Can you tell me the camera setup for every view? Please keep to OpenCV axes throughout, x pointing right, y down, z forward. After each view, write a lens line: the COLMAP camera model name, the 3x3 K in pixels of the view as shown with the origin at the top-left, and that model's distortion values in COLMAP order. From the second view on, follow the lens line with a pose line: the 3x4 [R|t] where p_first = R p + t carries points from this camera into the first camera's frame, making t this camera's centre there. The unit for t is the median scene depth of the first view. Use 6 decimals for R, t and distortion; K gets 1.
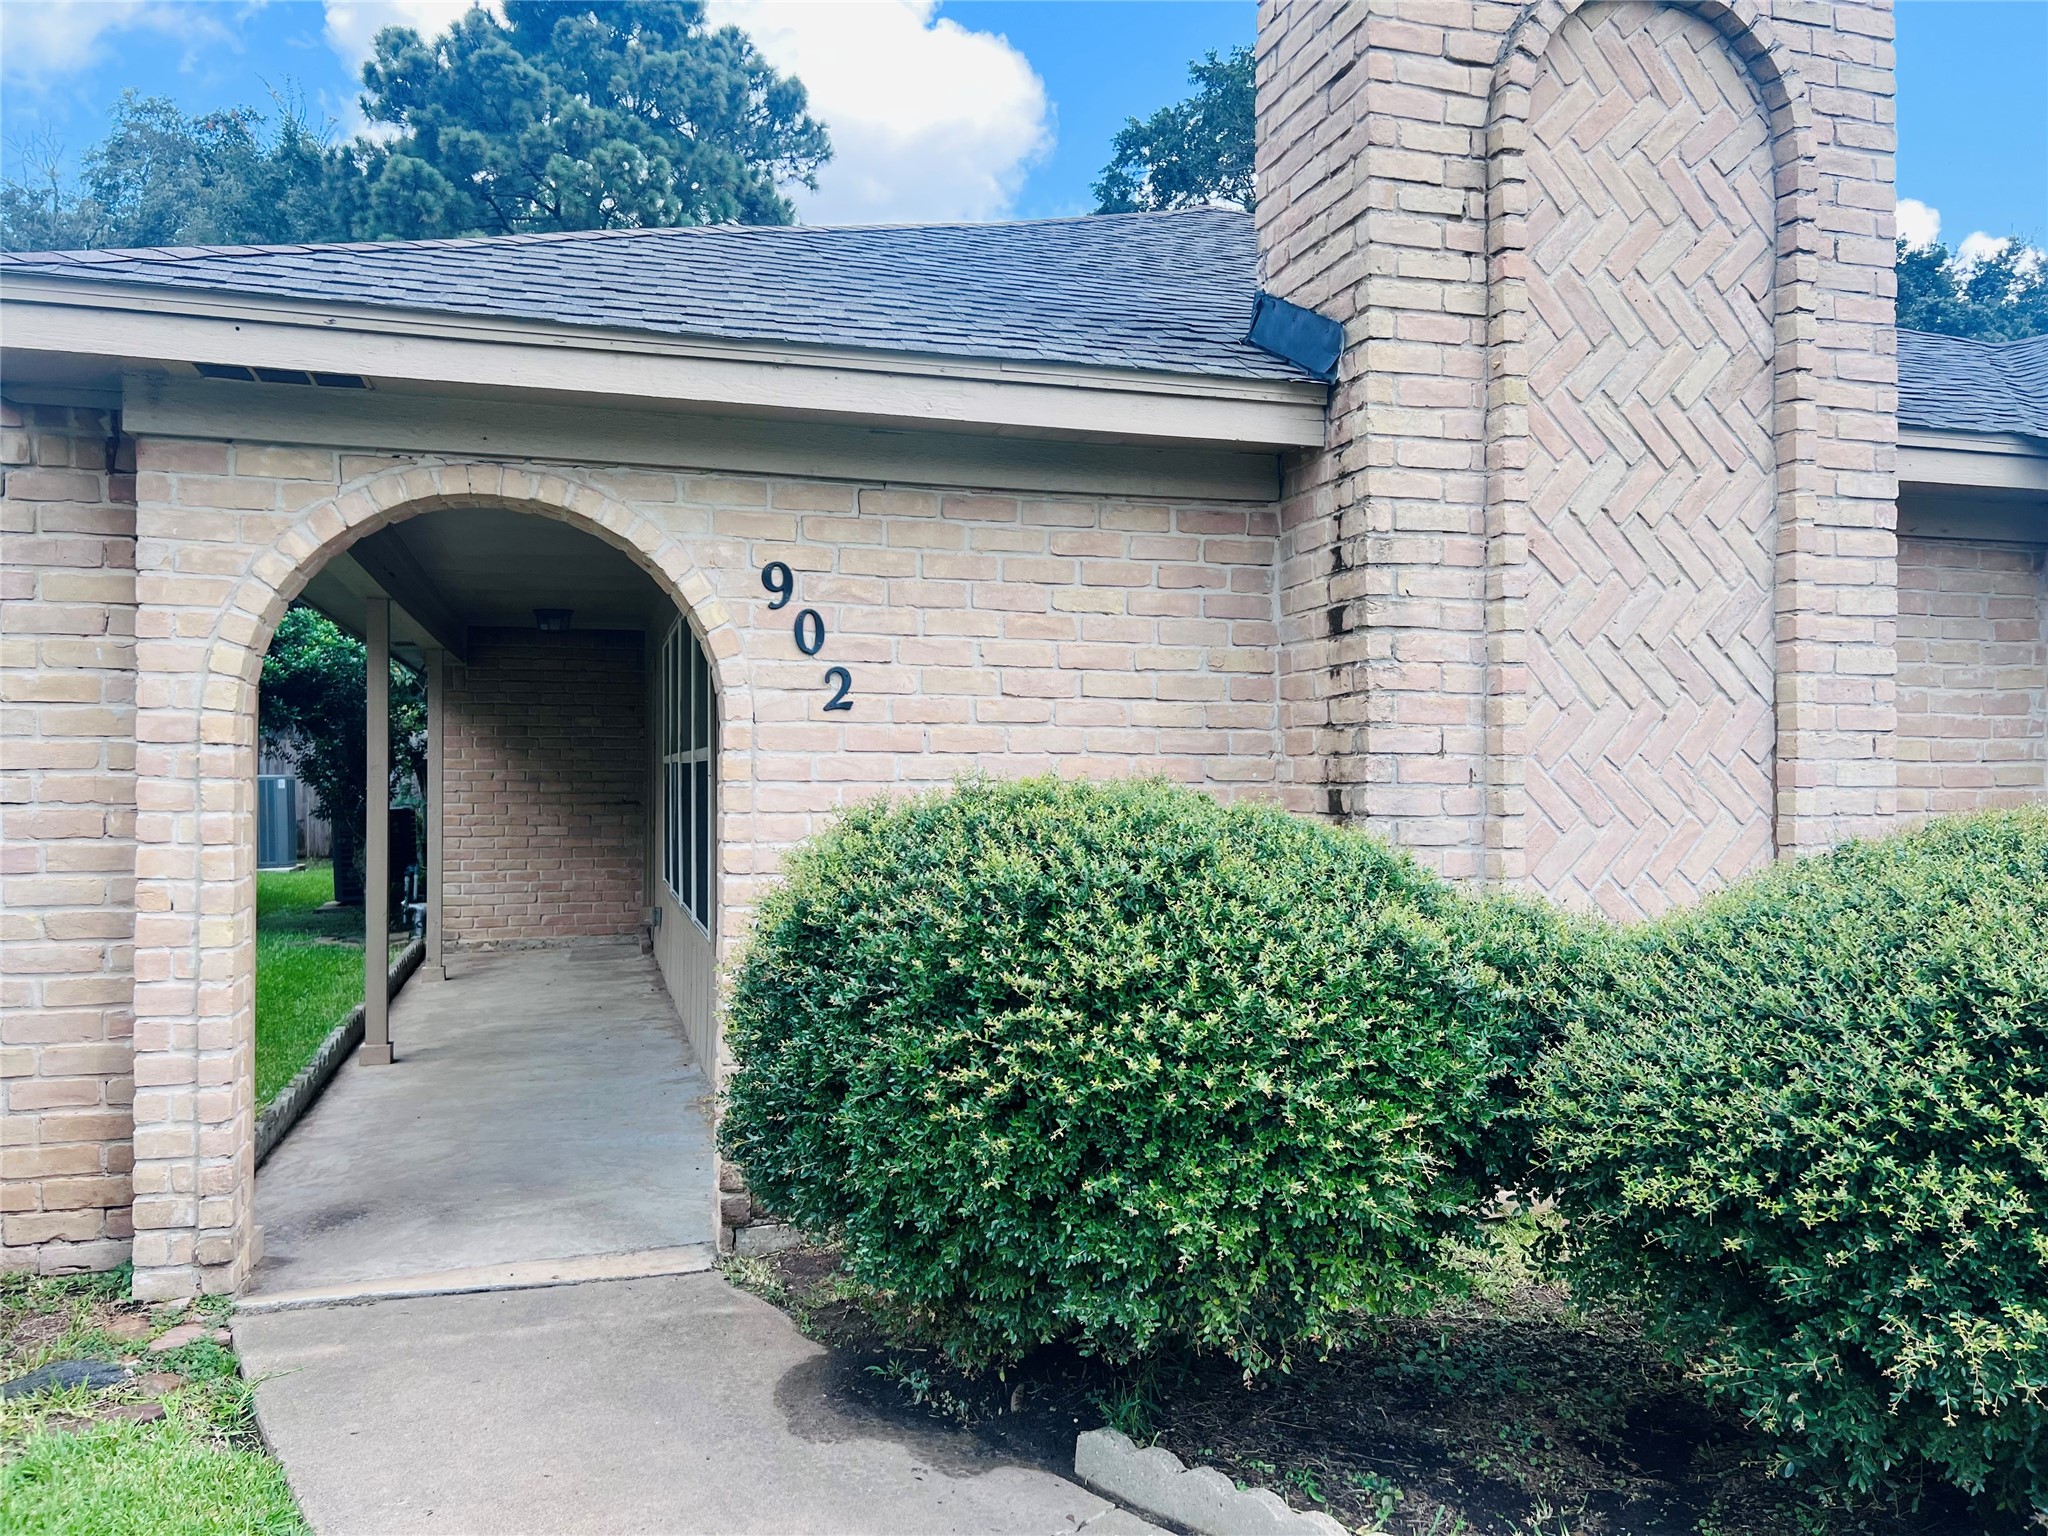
lens RADIAL K [[1541.6, 0, 1011.8], [0, 1541.6, 765.4], [0, 0, 1]] dist [0.084853, -0.090733]
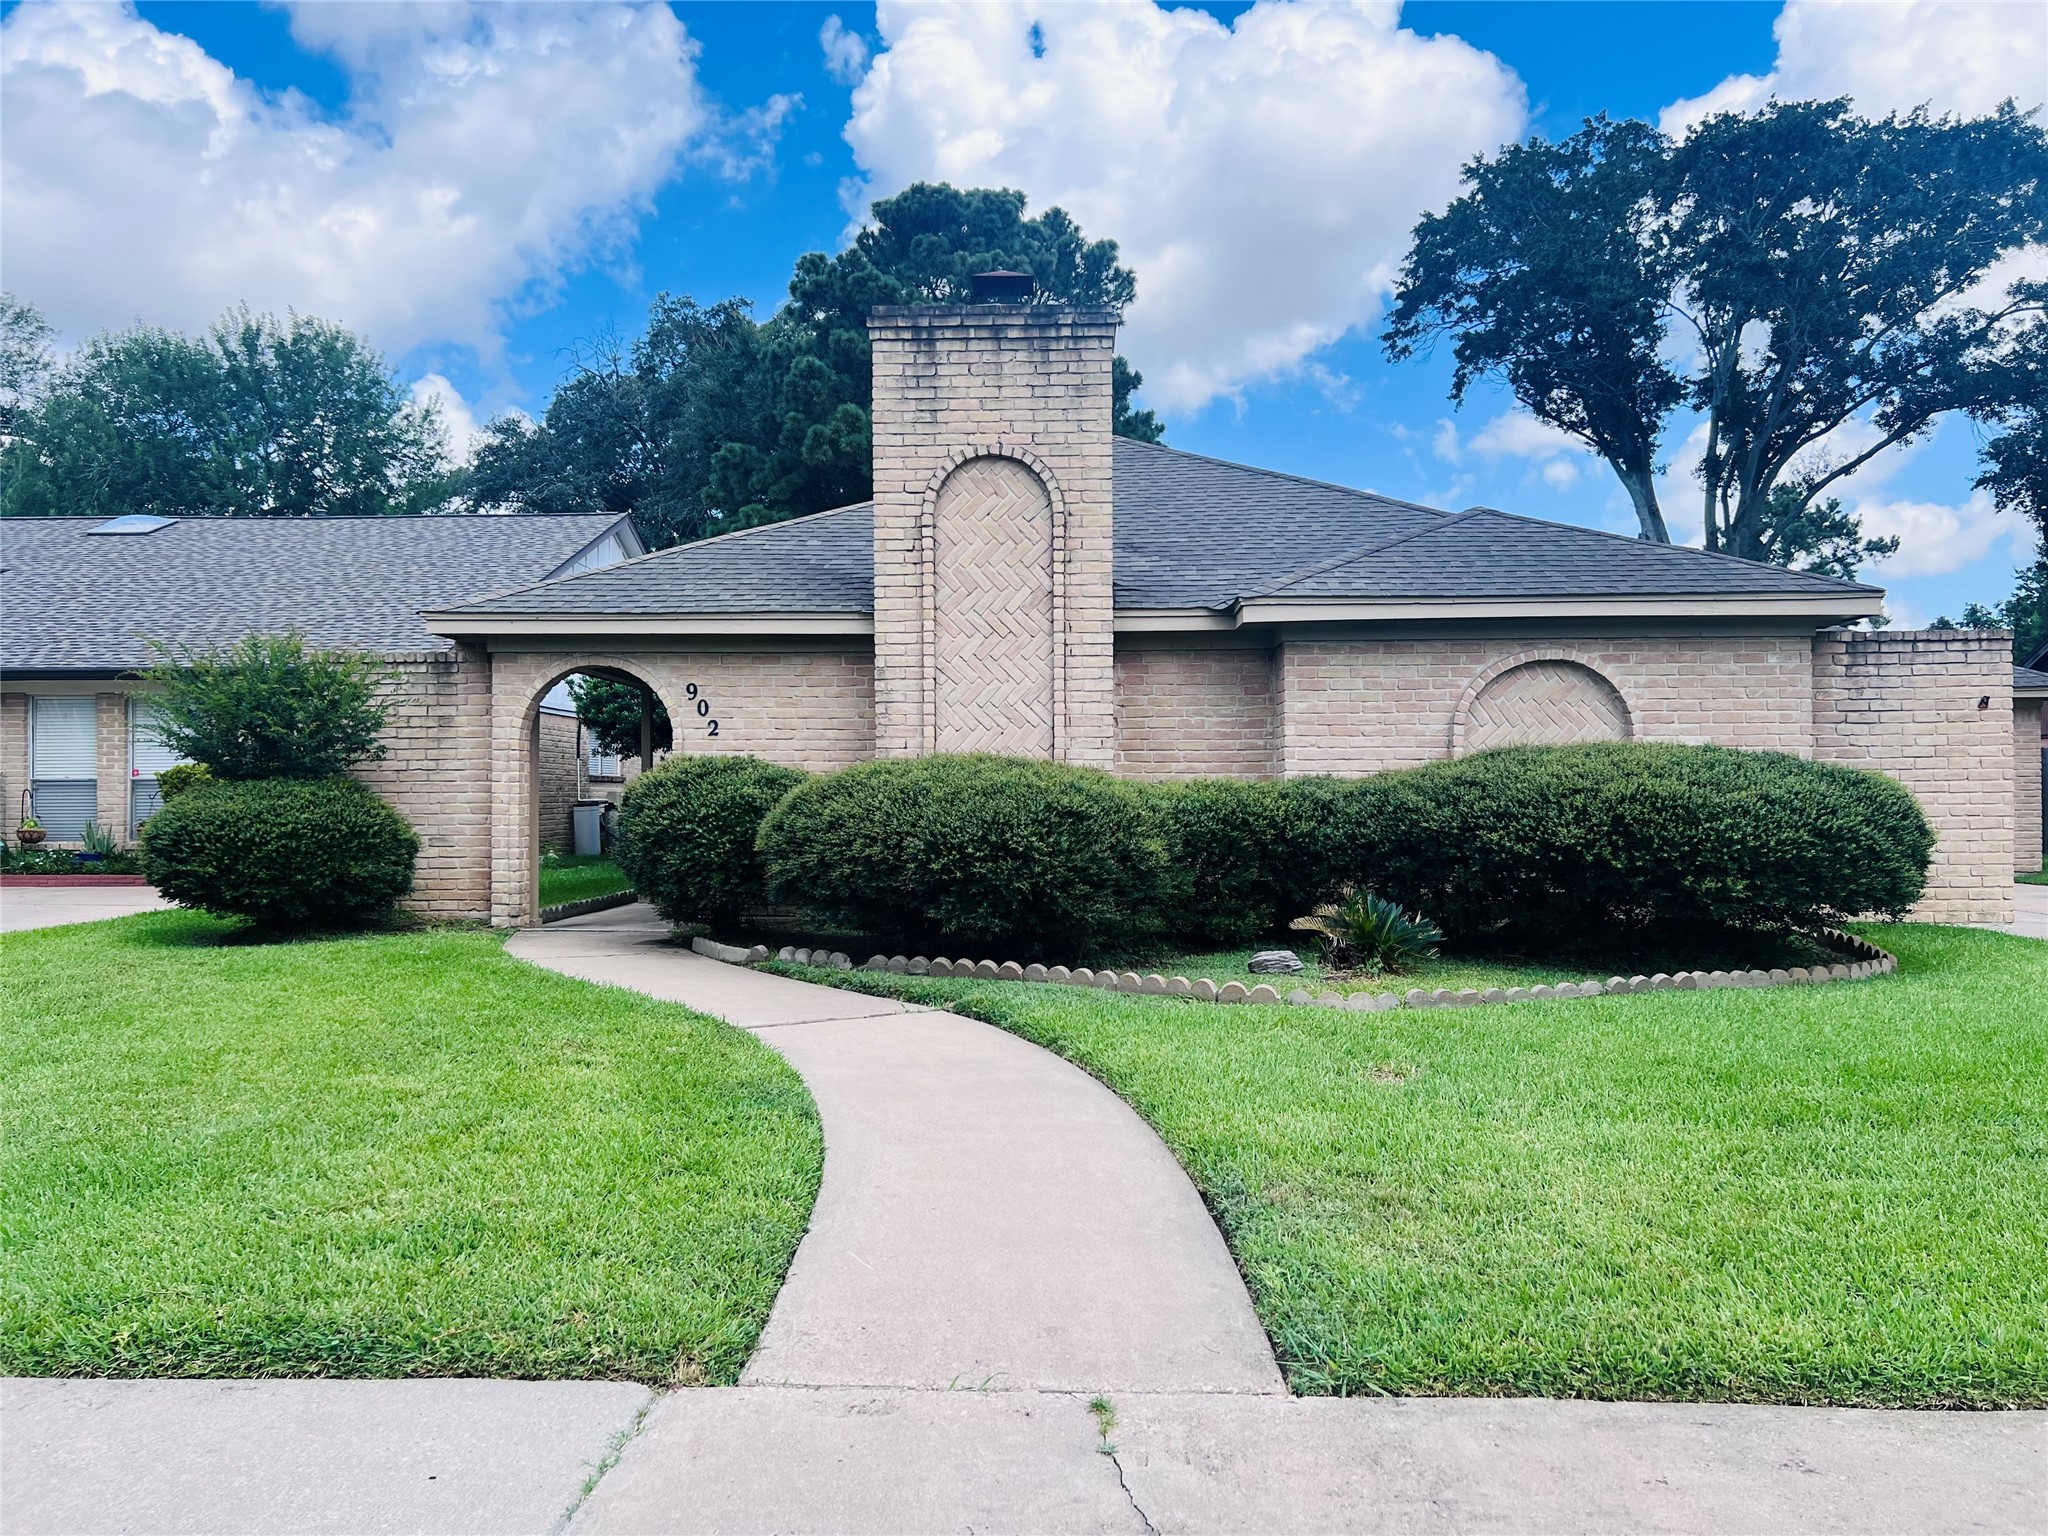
lens RADIAL K [[1541.6, 0, 1018.3], [0, 1541.6, 780.6], [0, 0, 1]] dist [0.084853, -0.090733]
pose [[0.946571, -0.008230, -0.322391, 0.872792], [0.006236, 0.999955, -0.007216, 0.045749], [0.322435, 0.004820, 0.946579, -0.973304]]
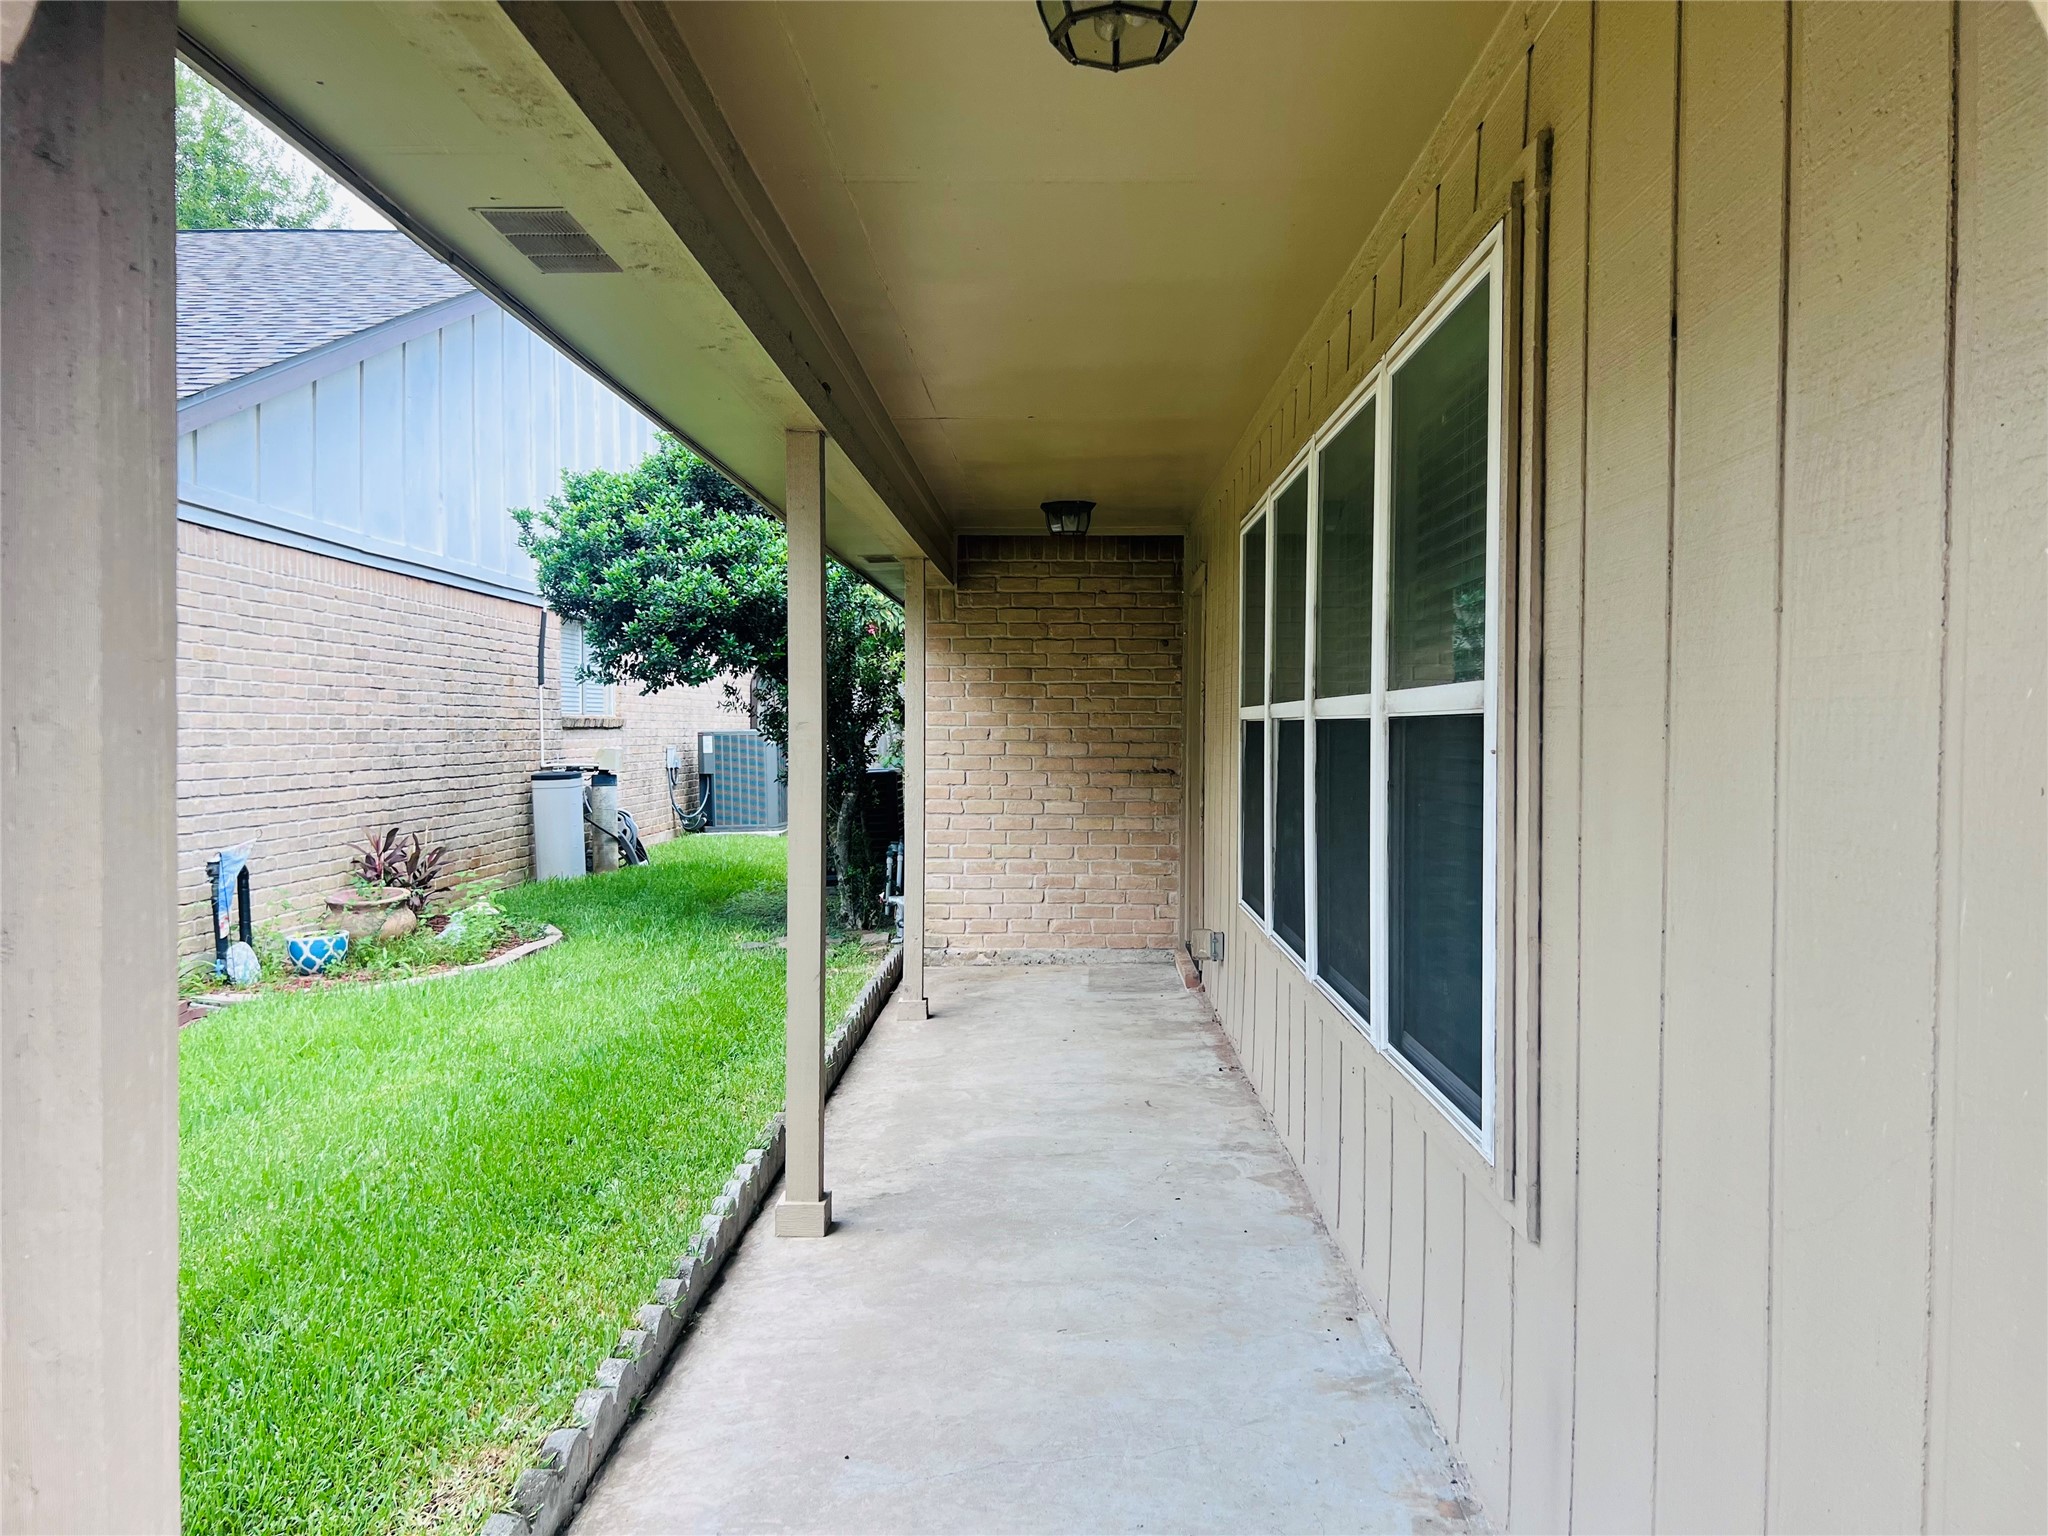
lens RADIAL K [[1541.6, 0, 1027.9], [0, 1541.6, 766.1], [0, 0, 1]] dist [0.084853, -0.090733]
pose [[0.956383, 0.011056, -0.291905, -0.177494], [-0.002297, 0.999537, 0.030332, -0.001106], [0.292106, -0.028339, 0.955966, 0.529597]]
